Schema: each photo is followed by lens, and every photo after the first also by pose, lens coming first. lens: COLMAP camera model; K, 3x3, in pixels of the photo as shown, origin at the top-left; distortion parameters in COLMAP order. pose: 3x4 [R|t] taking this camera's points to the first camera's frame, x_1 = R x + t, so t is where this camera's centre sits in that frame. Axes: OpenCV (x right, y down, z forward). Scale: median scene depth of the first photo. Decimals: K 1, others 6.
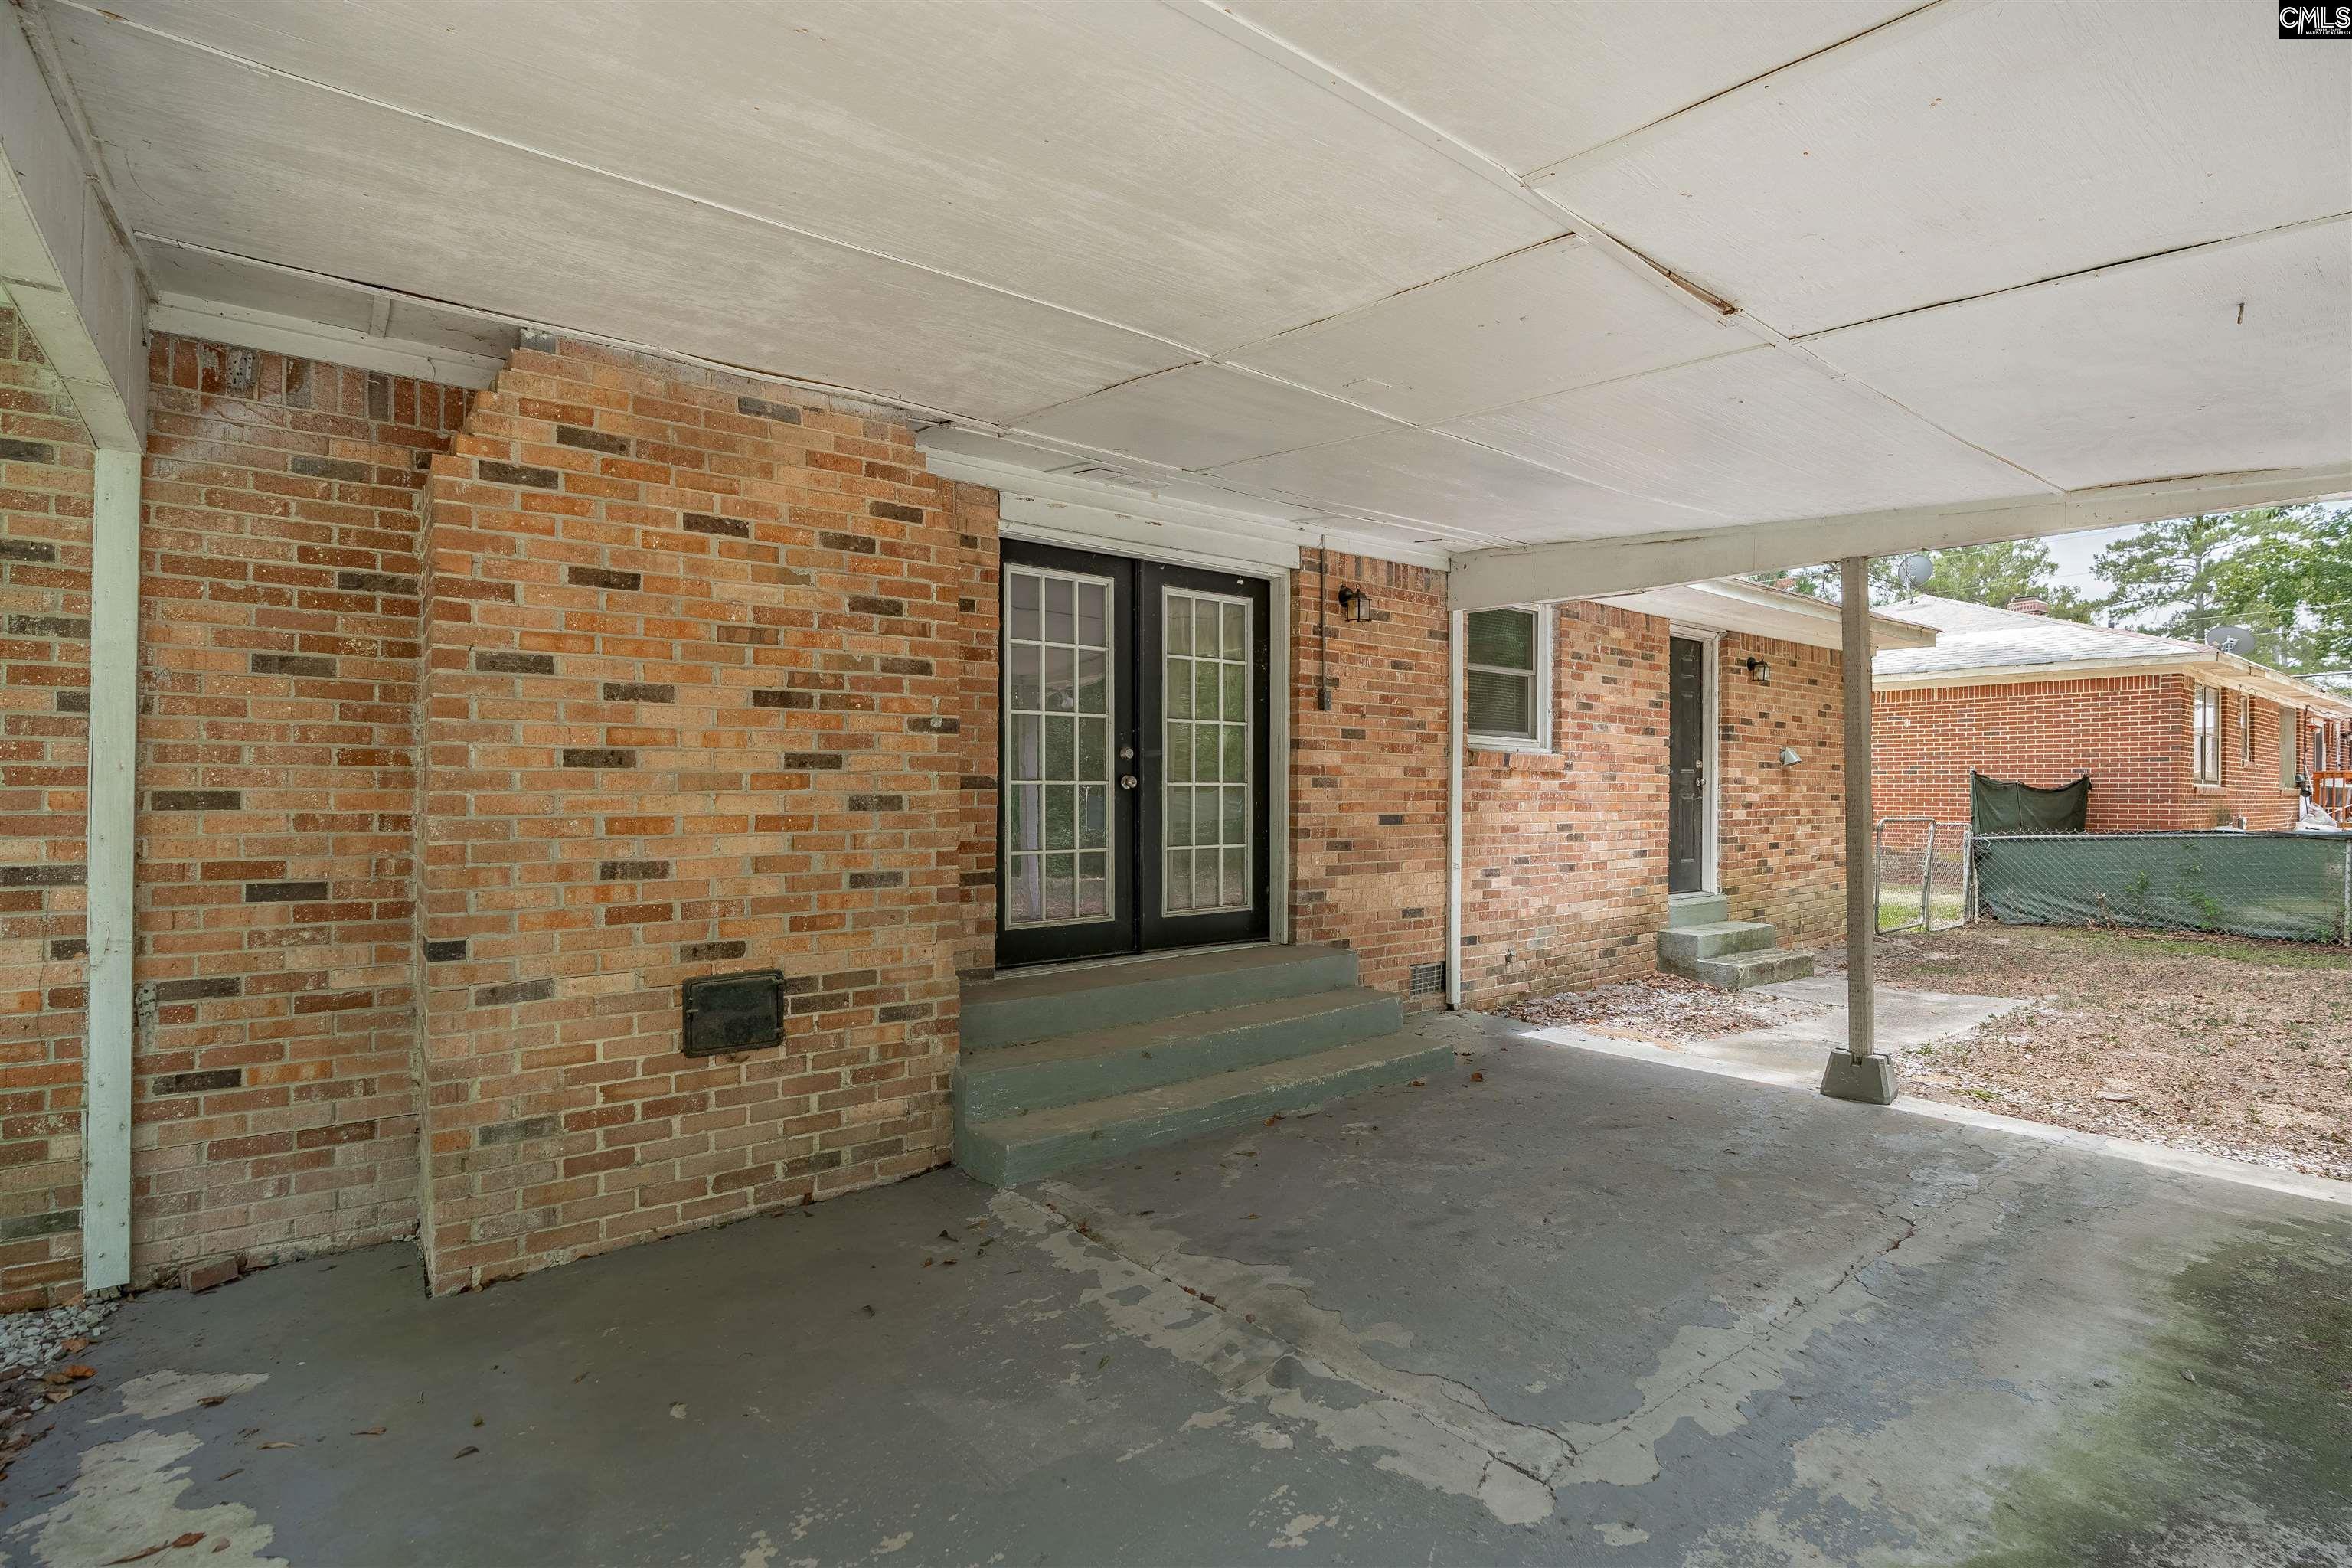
lens RADIAL K [[1138.0, 0, 1218.9], [0, 1138.0, 788.7], [0, 0, 1]] dist [-0.024835, 0.001041]
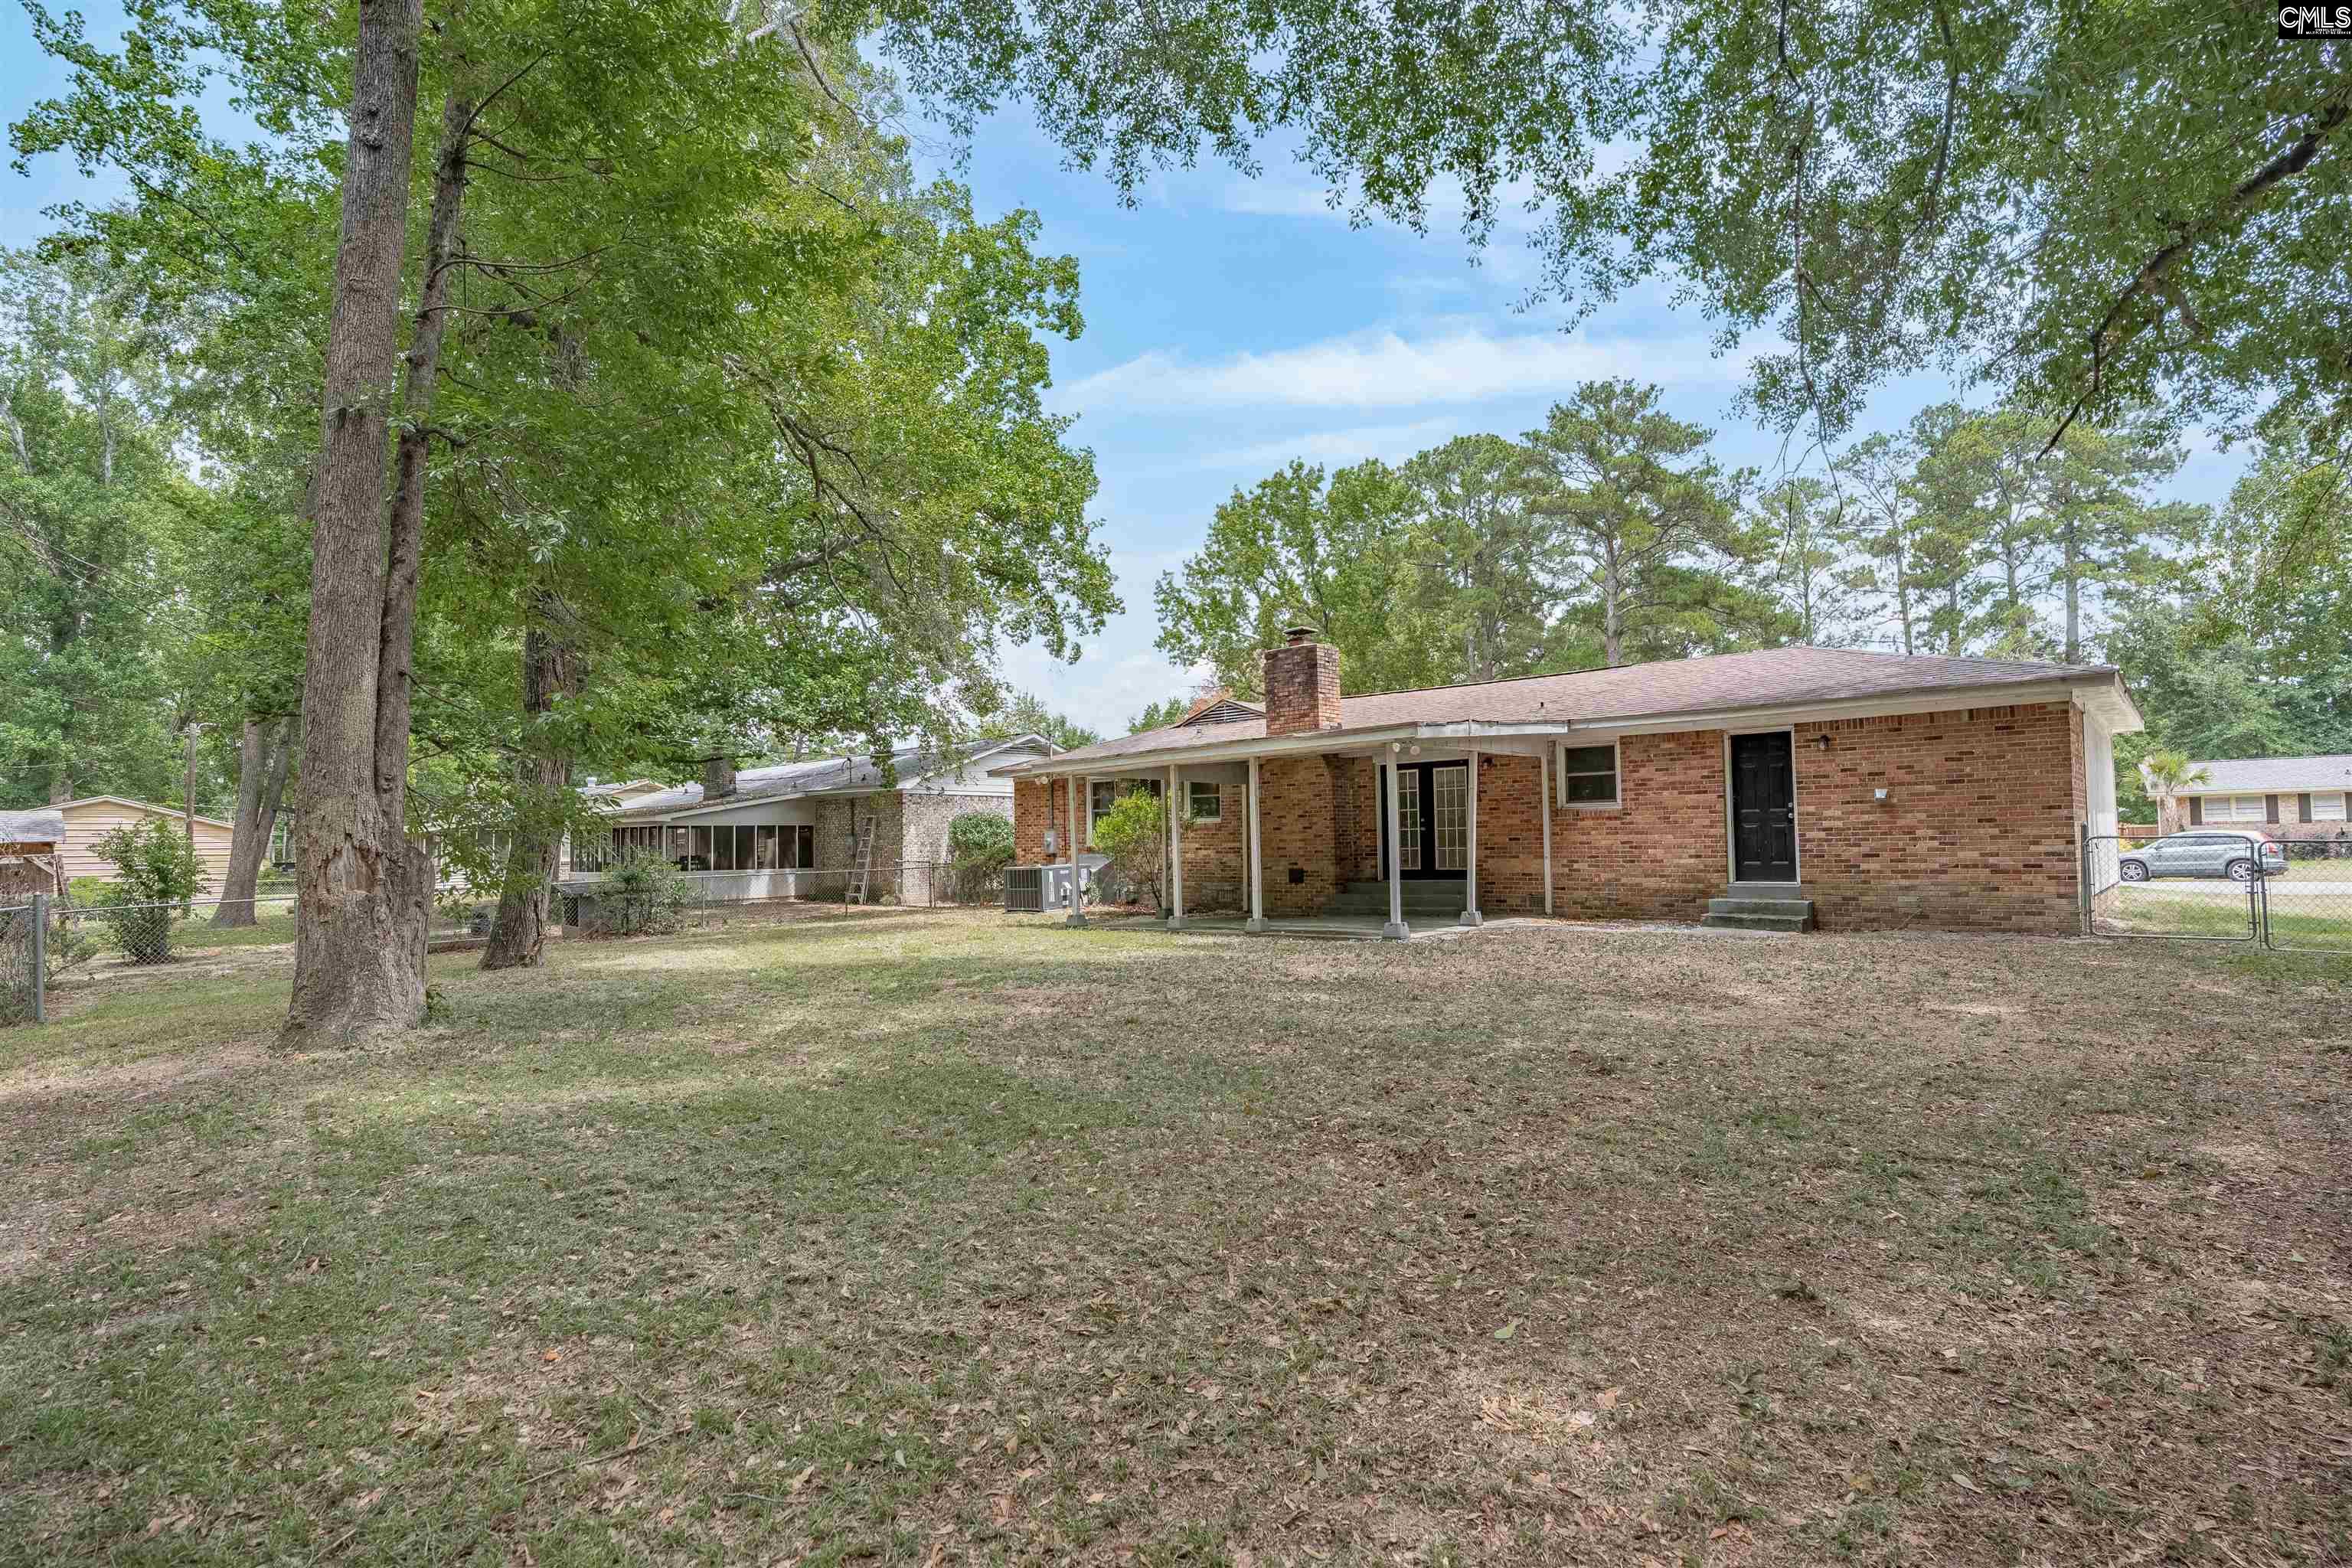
lens RADIAL K [[1188.5, 0, 1176.2], [0, 1188.5, 804.2], [0, 0, 1]] dist [-0.113365, 0.070958]
pose [[0.135574, -0.033333, -0.990206, 3.211682], [0.025299, 0.999224, -0.030173, 0.009521], [0.990444, -0.020960, 0.136312, -0.199742]]
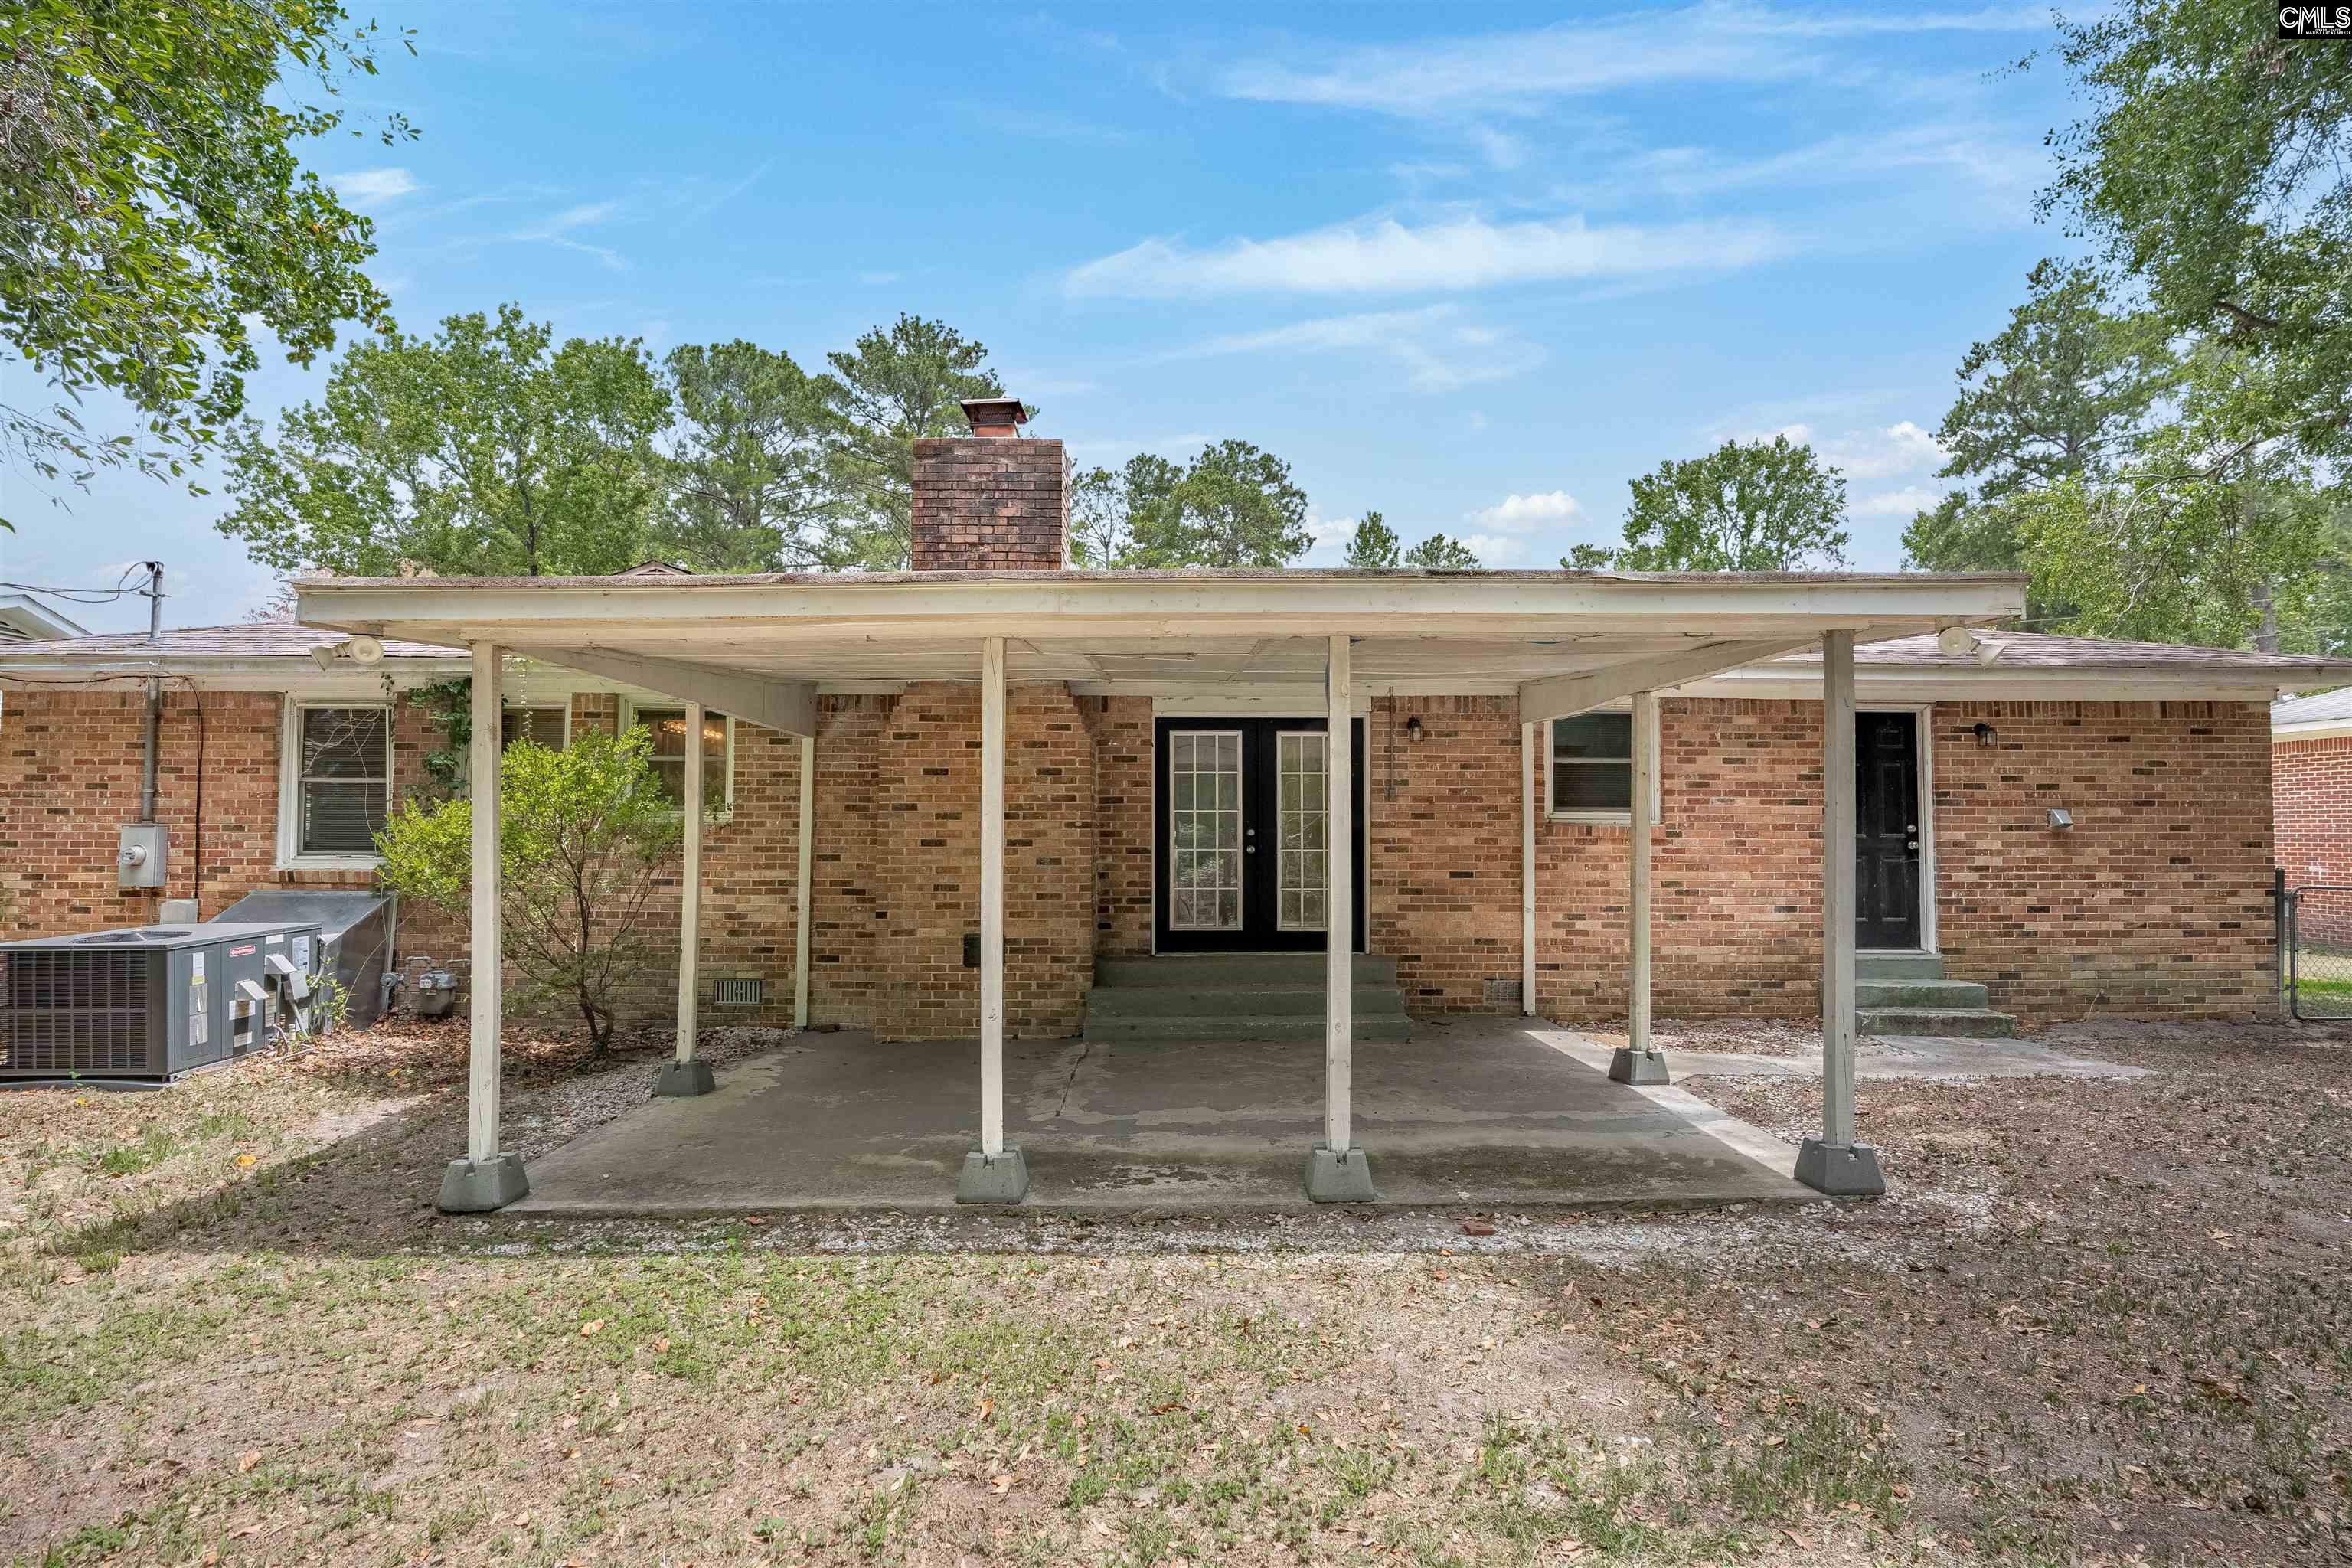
lens RADIAL K [[1138.0, 0, 1218.9], [0, 1138.0, 788.7], [0, 0, 1]] dist [-0.024835, 0.001041]
pose [[0.791129, -0.024140, -0.611172, 0.899940], [0.000401, 0.999241, -0.038949, -0.029090], [0.611649, 0.030568, 0.790539, -0.369910]]
